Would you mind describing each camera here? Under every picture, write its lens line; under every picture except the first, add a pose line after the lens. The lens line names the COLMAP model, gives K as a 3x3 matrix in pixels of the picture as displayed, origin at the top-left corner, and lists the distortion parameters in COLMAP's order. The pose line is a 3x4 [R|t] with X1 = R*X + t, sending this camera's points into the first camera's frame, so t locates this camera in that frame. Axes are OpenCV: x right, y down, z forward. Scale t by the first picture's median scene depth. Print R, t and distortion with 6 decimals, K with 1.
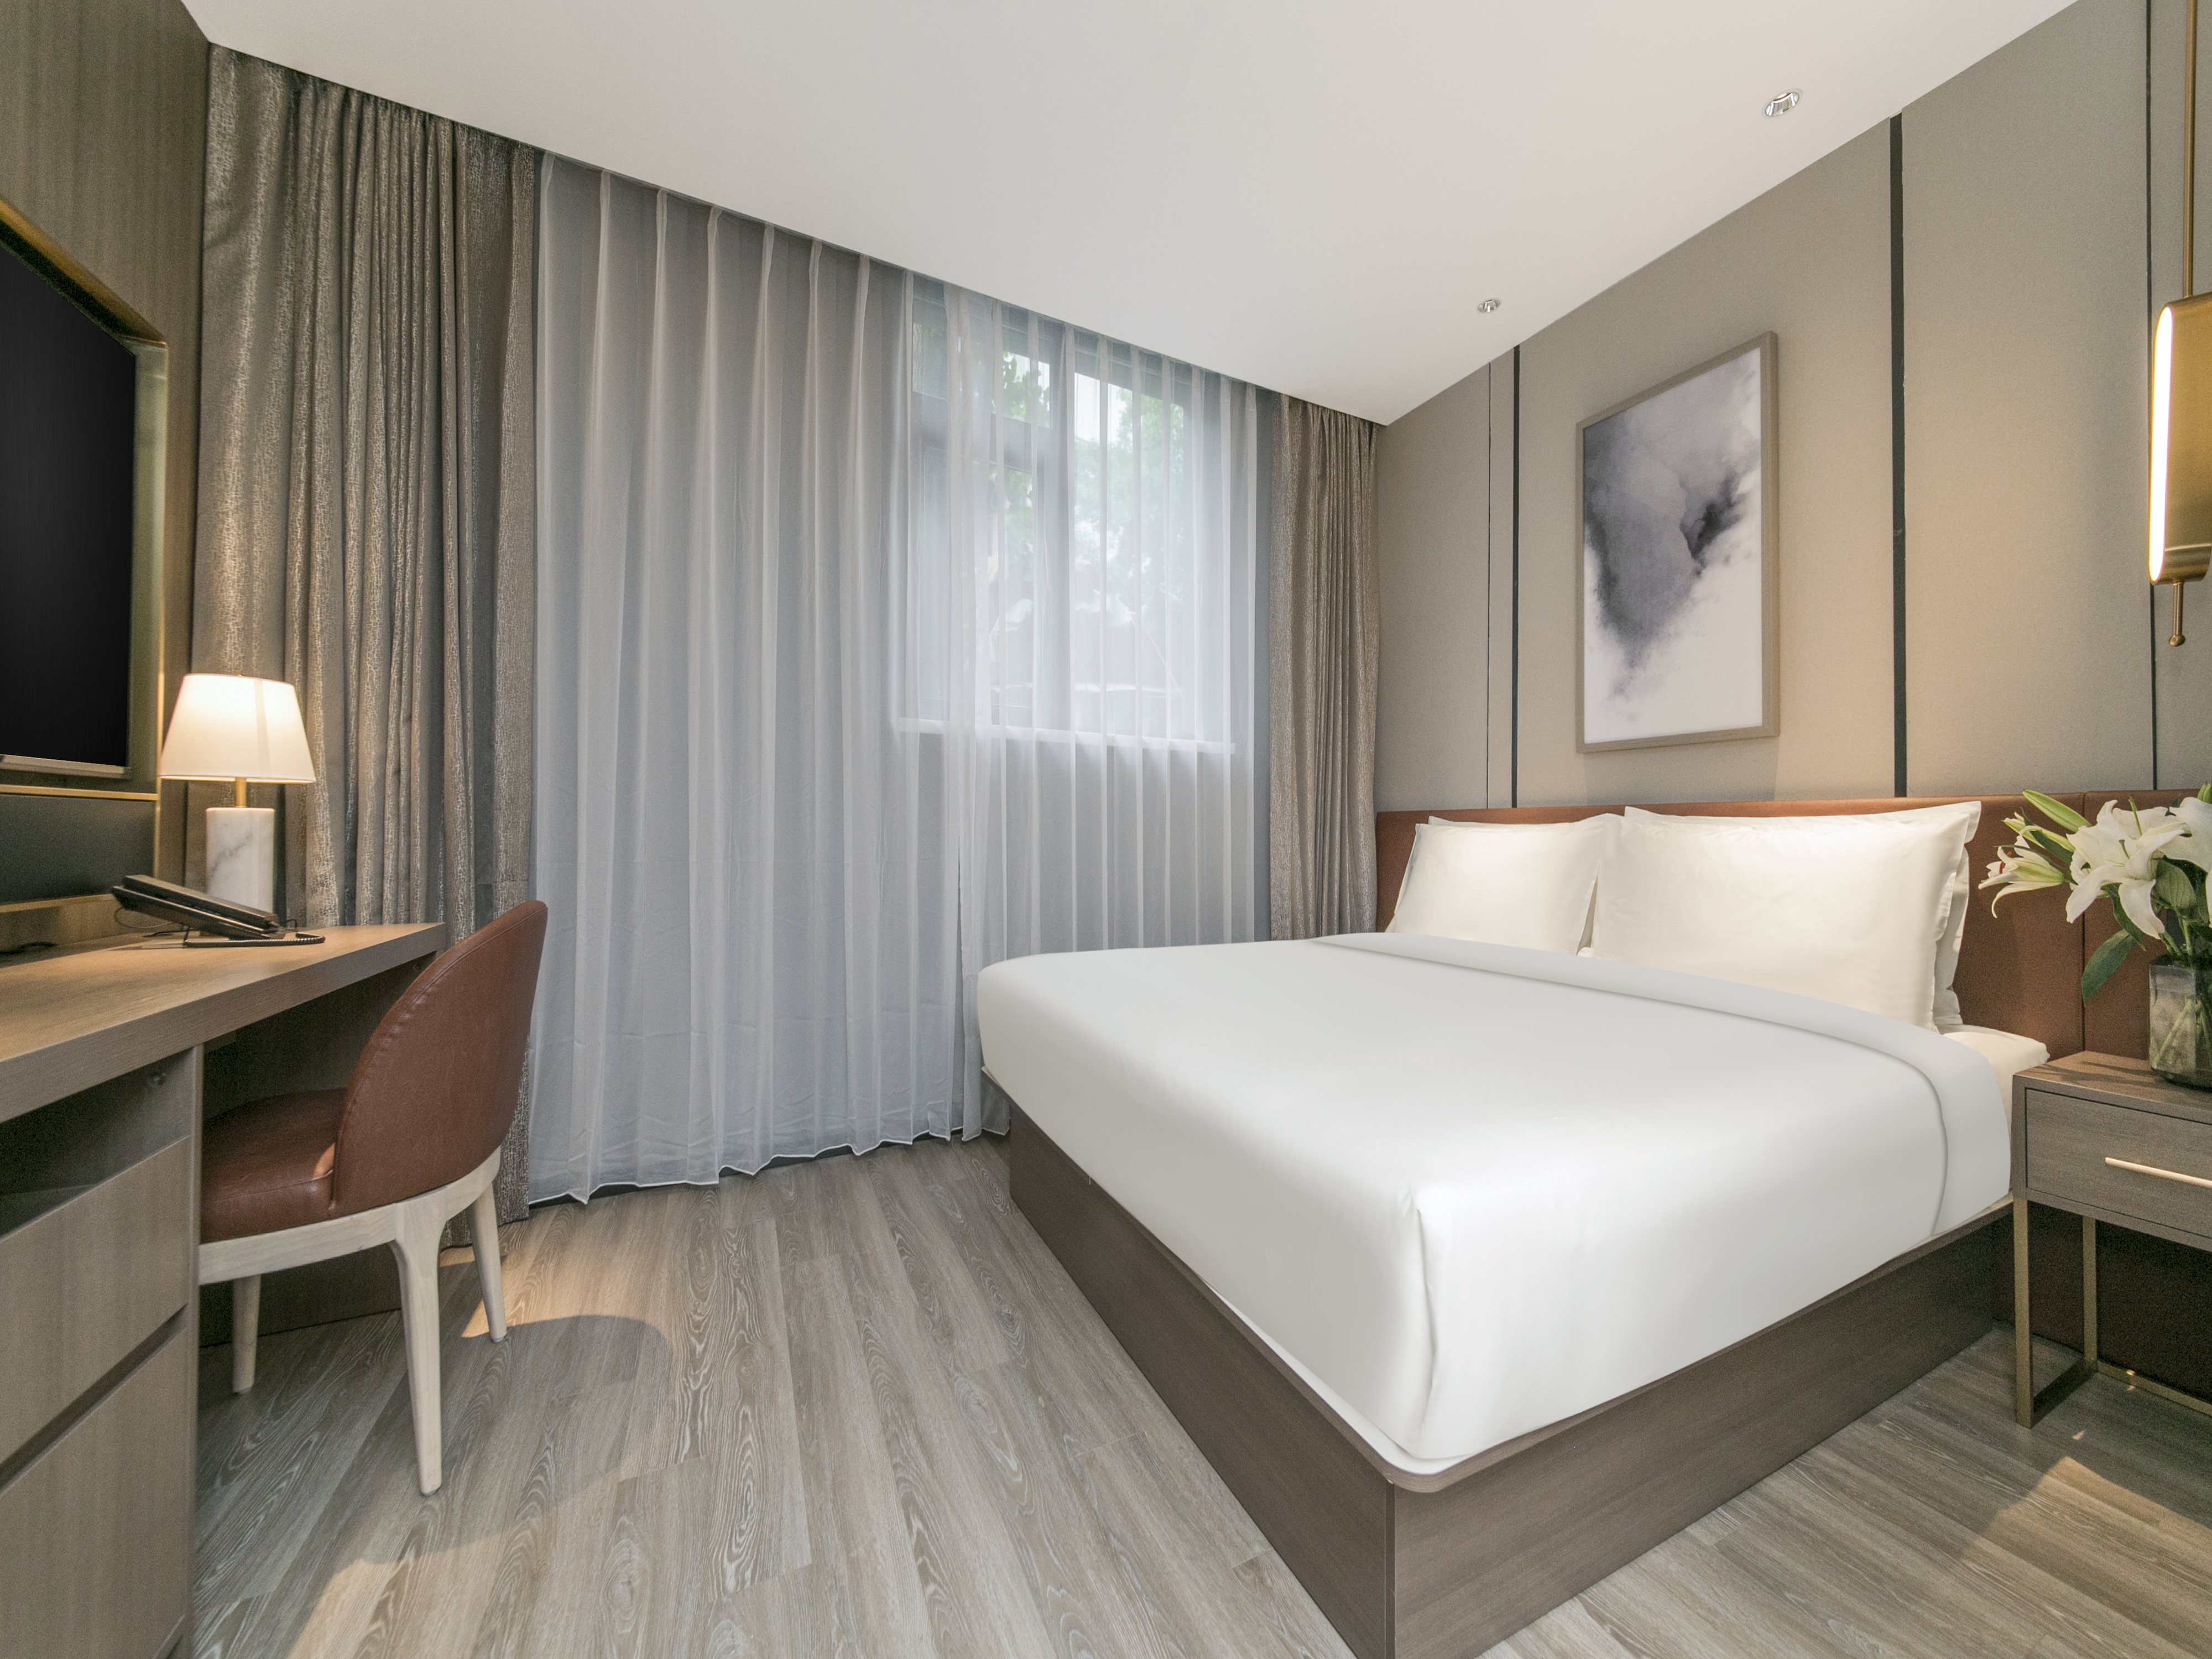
lens RADIAL K [[798.5, 0, 1063.5], [0, 798.5, 827.1], [0, 0, 1]] dist [-0.001057, -0.000274]
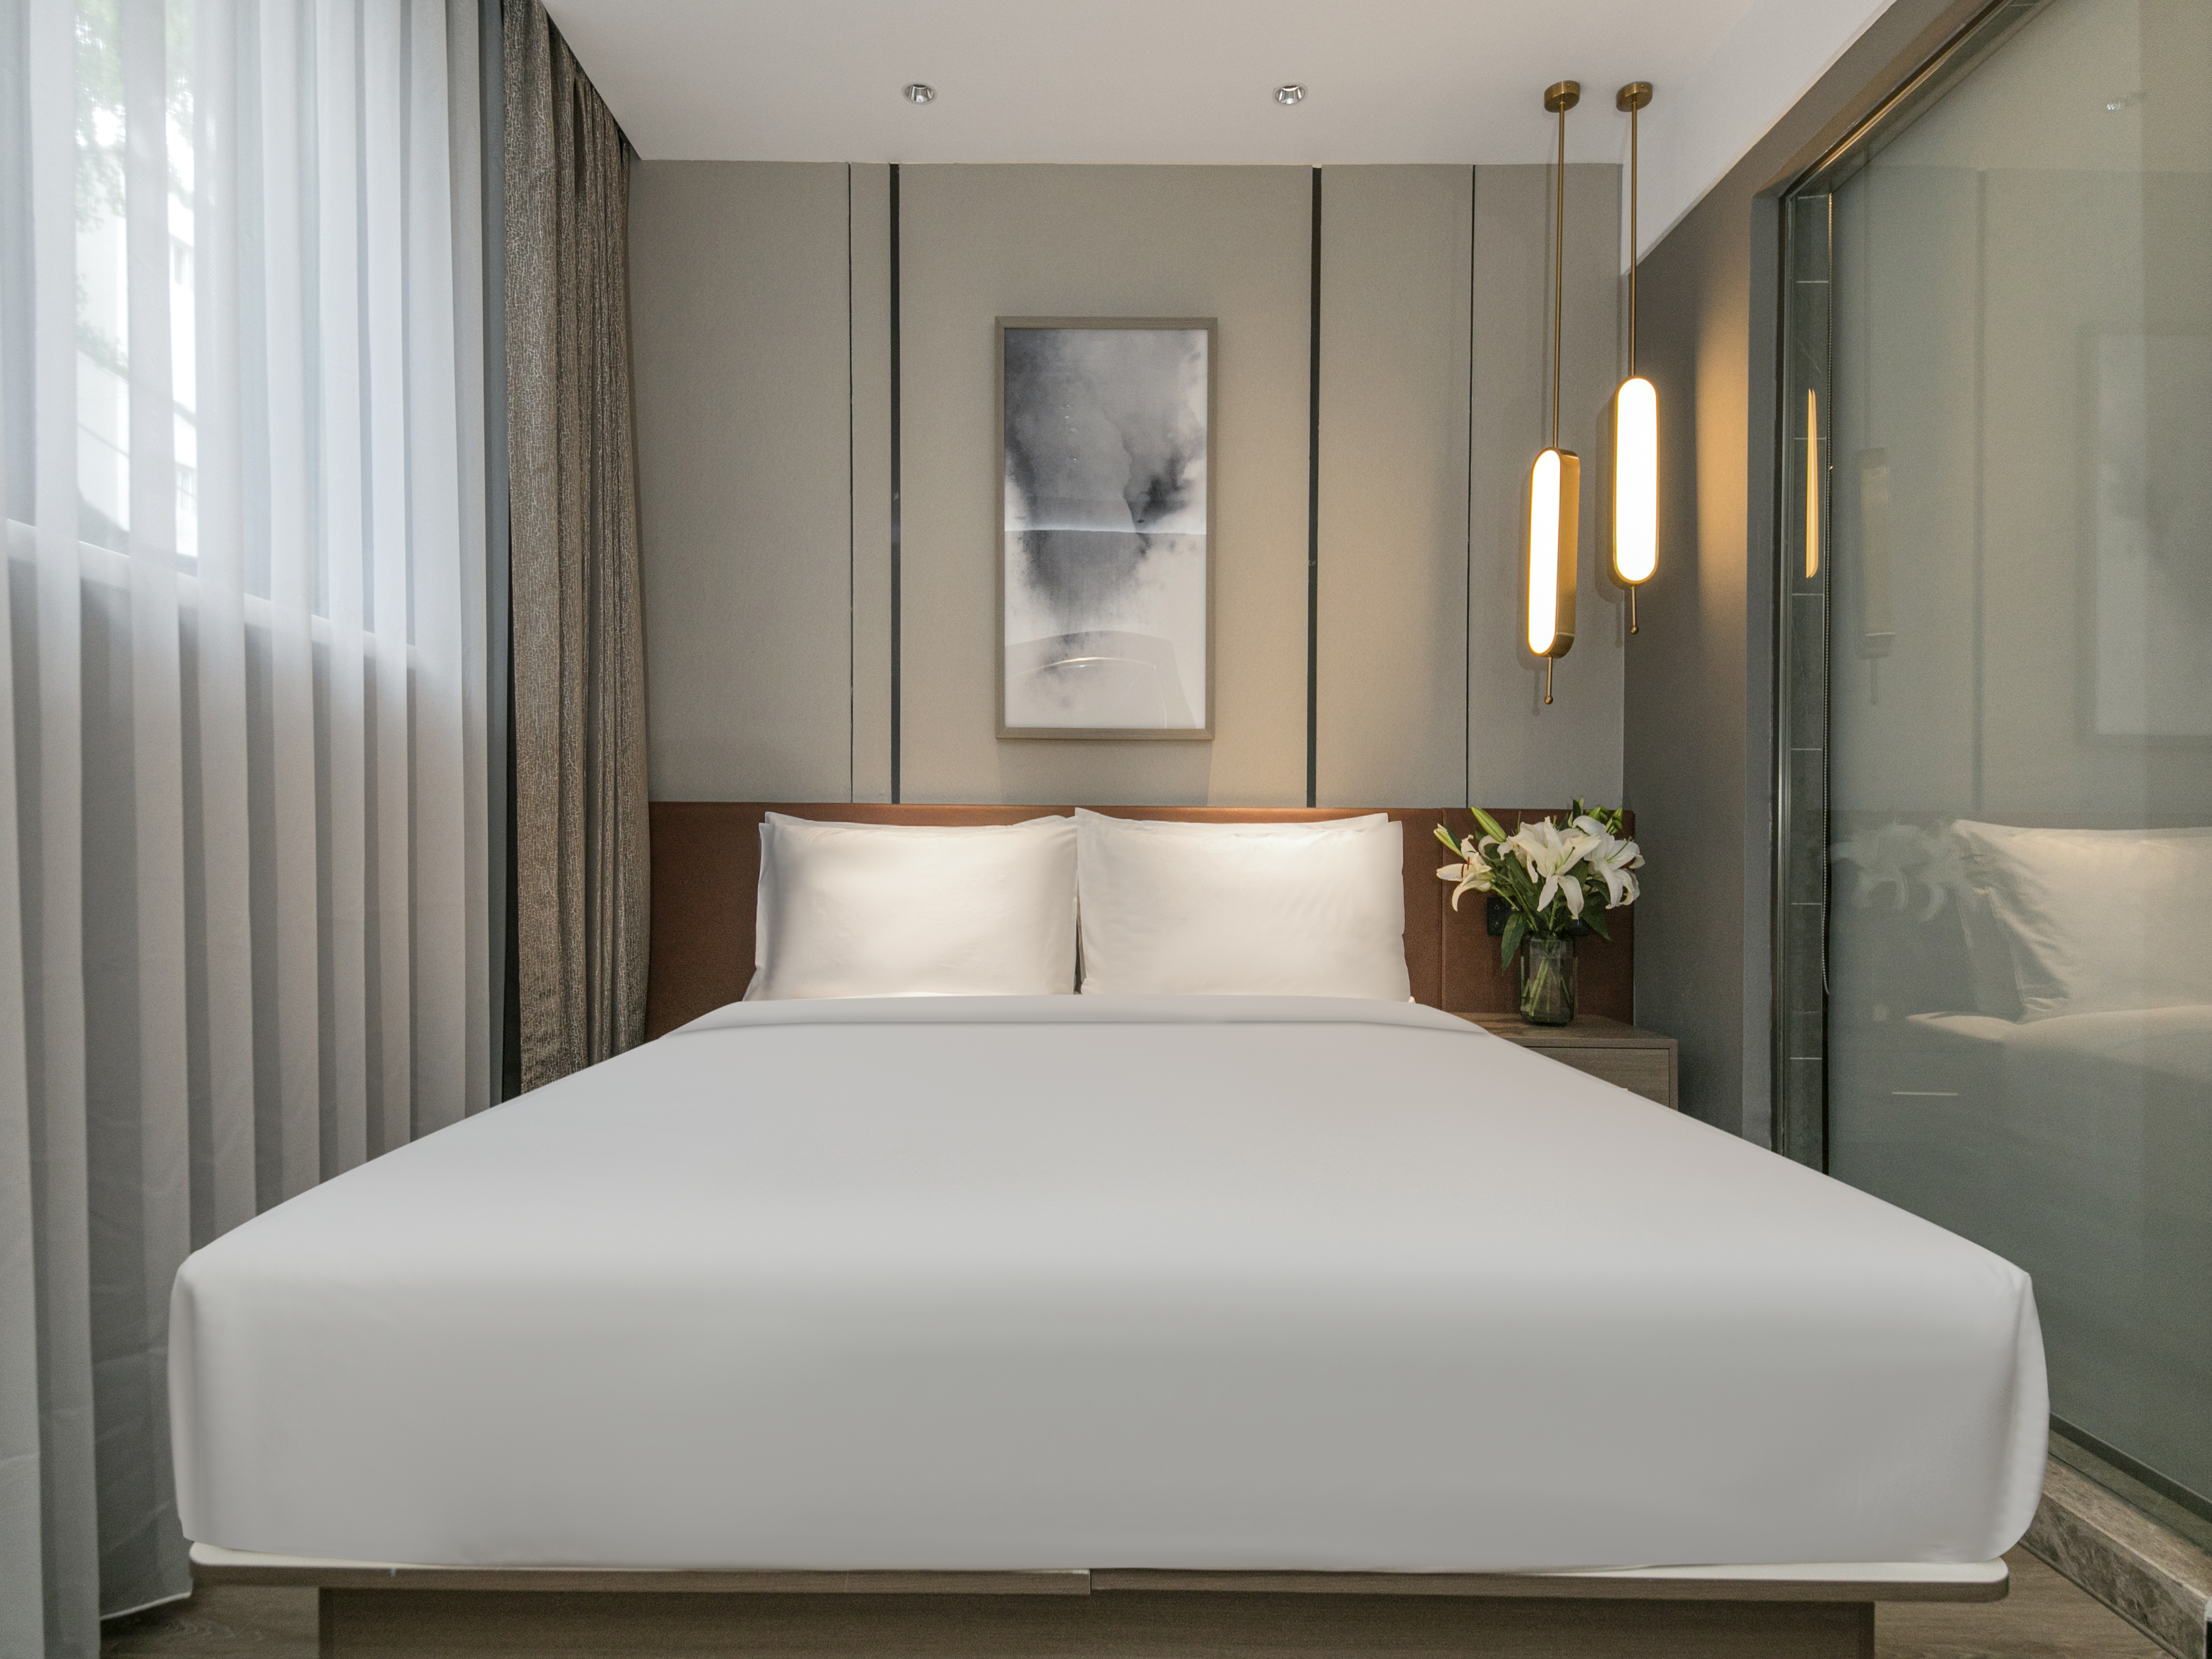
lens RADIAL K [[1174.9, 0, 1106.0], [0, 1174.9, 829.5], [0, 0, 1]] dist [0.052436, -0.000322]
pose [[0.413053, 0.005930, 0.910688, -0.432446], [-0.011325, 0.999935, -0.001374, -0.001777], [-0.910637, -0.009746, 0.413093, 0.481593]]
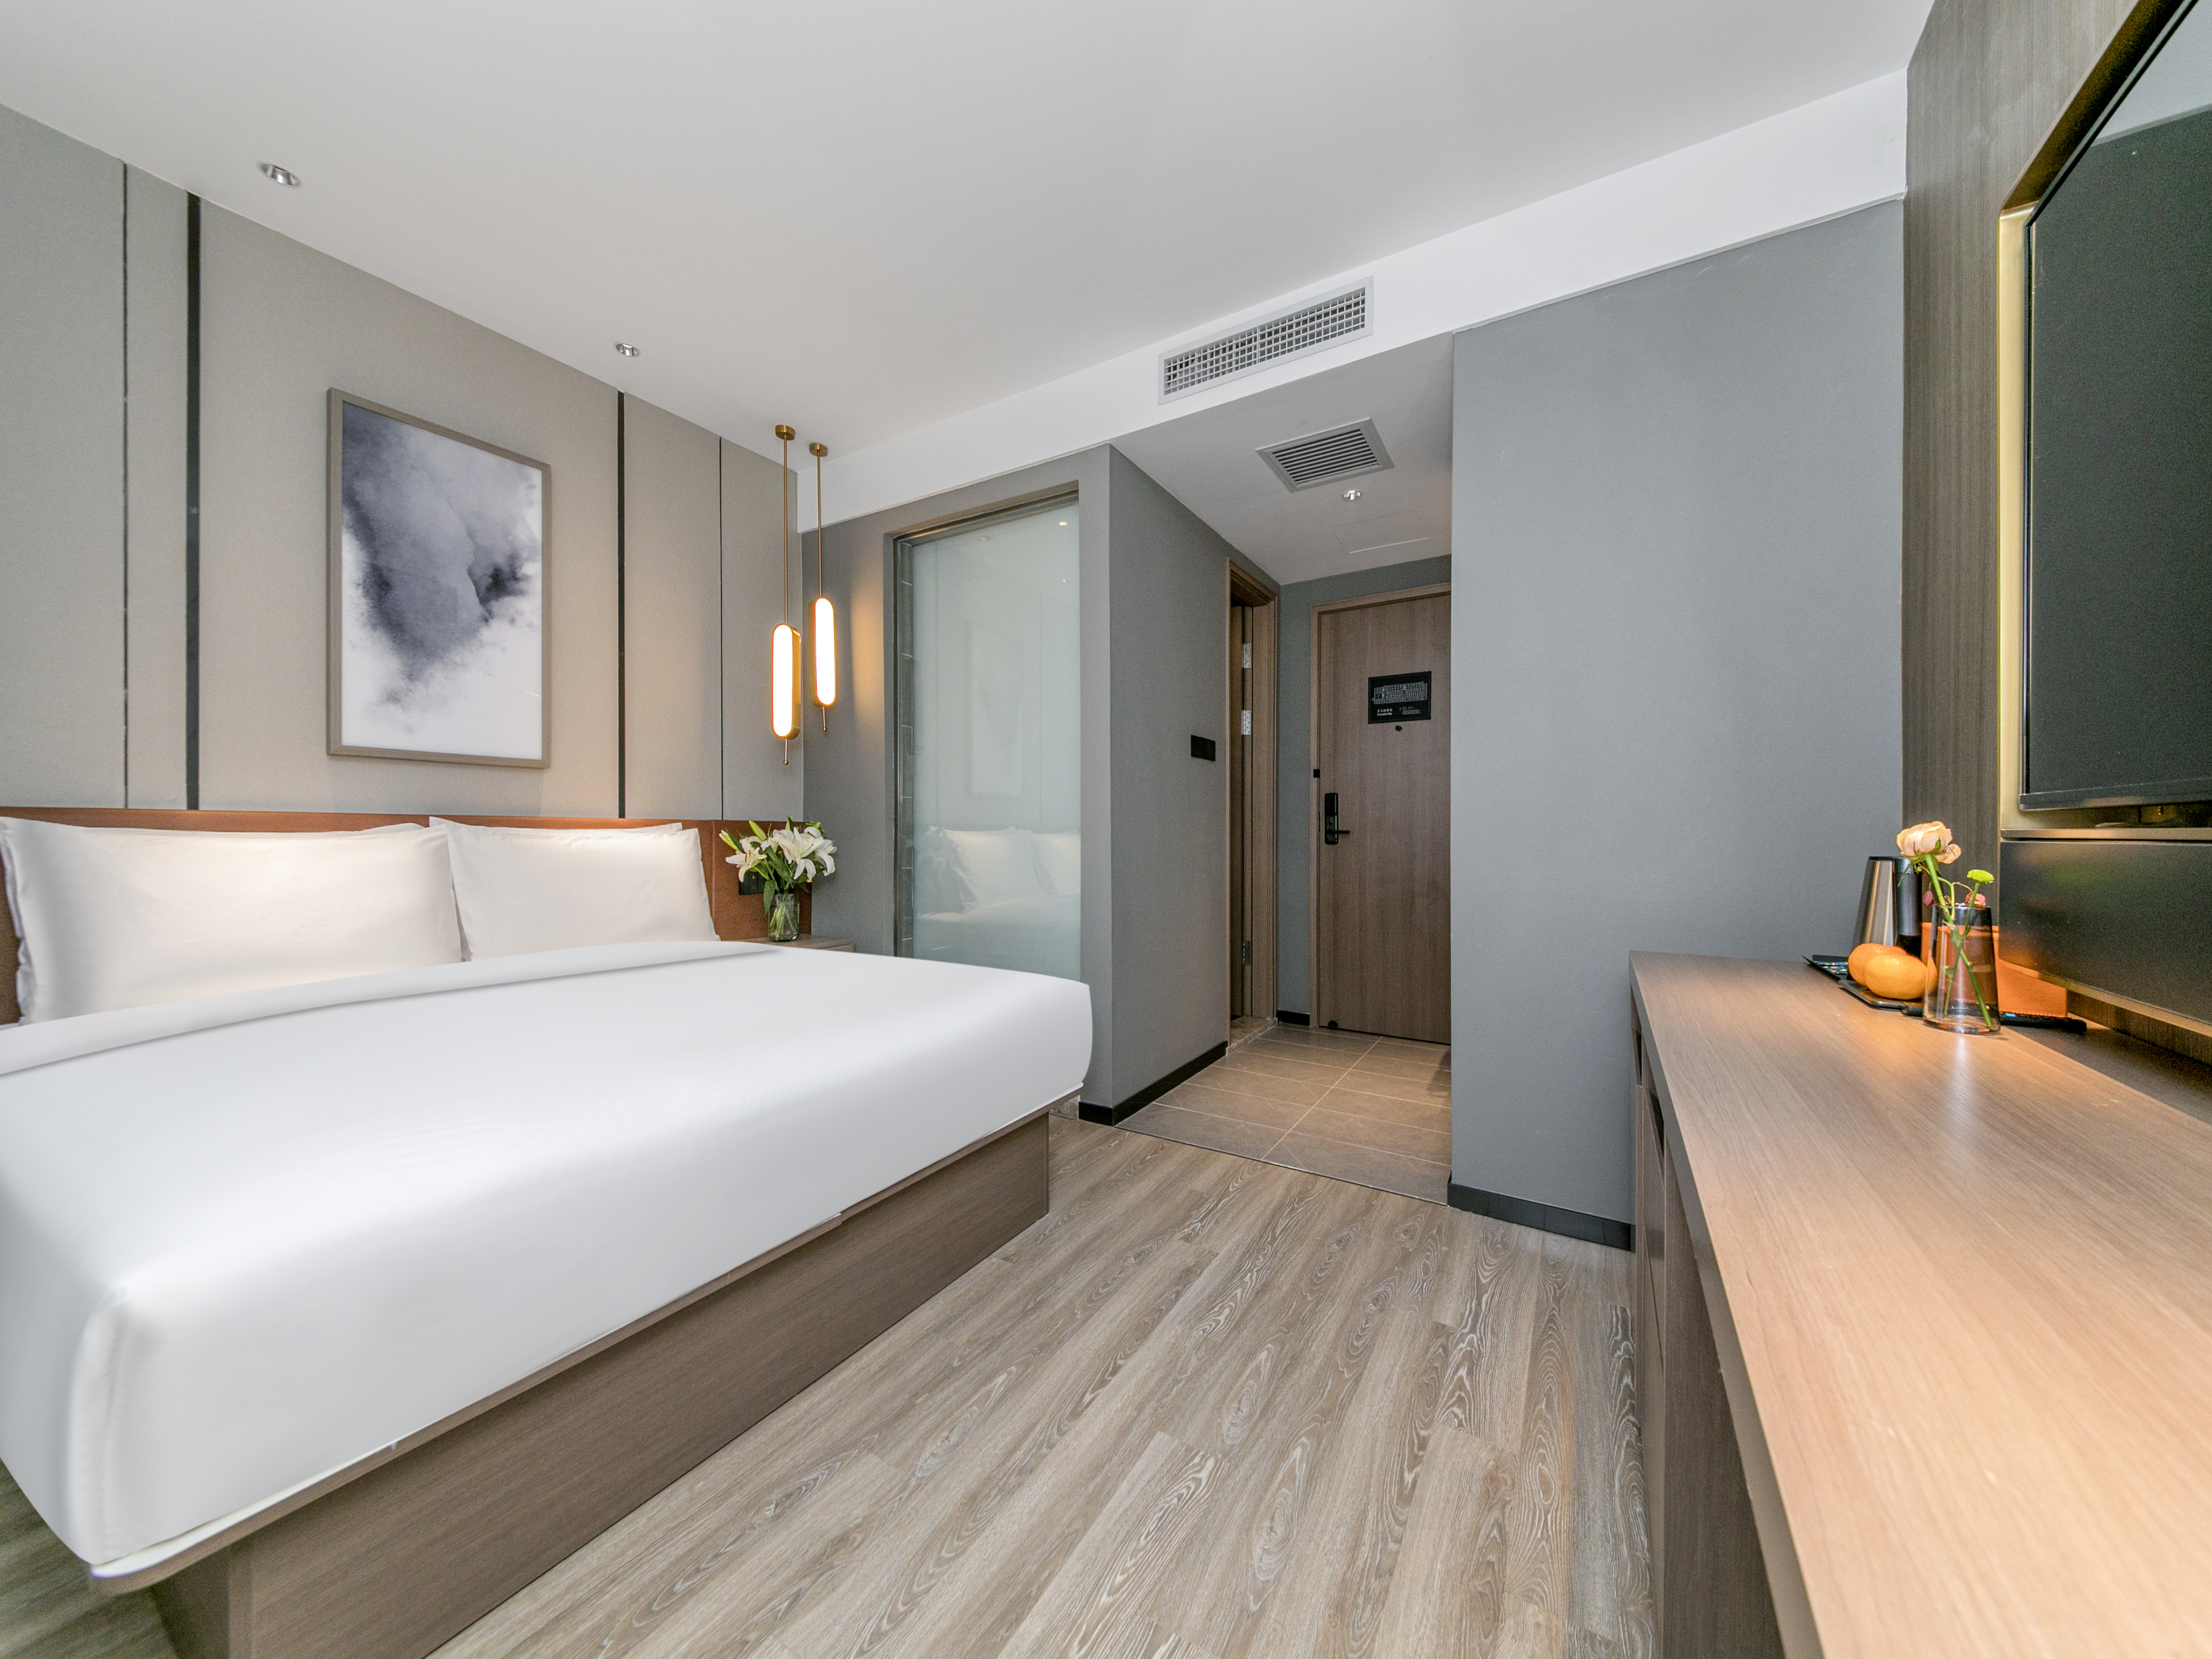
lens RADIAL K [[798.5, 0, 1063.5], [0, 798.5, 827.1], [0, 0, 1]] dist [-0.001057, -0.000274]
pose [[-0.542805, -0.003064, 0.839853, -0.650769], [-0.011930, 0.999921, -0.004062, -0.018965], [-0.839774, -0.012224, -0.542799, 0.915591]]
